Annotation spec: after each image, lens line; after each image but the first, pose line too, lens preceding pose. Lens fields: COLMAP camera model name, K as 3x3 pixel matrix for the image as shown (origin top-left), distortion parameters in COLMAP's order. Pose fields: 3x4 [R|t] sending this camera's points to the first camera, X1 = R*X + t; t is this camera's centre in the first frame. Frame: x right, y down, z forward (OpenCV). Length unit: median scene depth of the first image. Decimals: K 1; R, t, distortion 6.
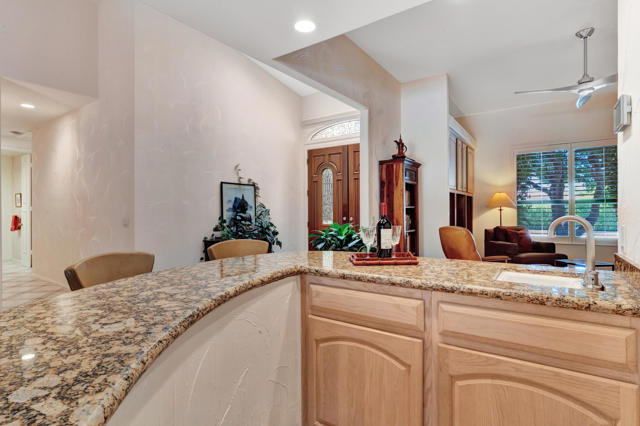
lens RADIAL K [[332.1, 0, 320.6], [0, 332.1, 212.9], [0, 0, 1]] dist [0.002328, 0.002134]
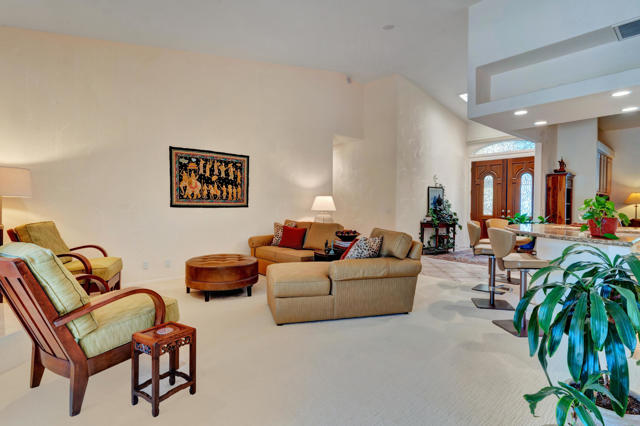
lens RADIAL K [[332.1, 0, 317.9], [0, 332.1, 211.7], [0, 0, 1]] dist [0.002328, 0.002134]
pose [[0.970542, 0.018316, -0.240233, -0.409201], [-0.013498, 0.999674, 0.021685, 0.000758], [0.240552, -0.017804, 0.970473, -0.655324]]
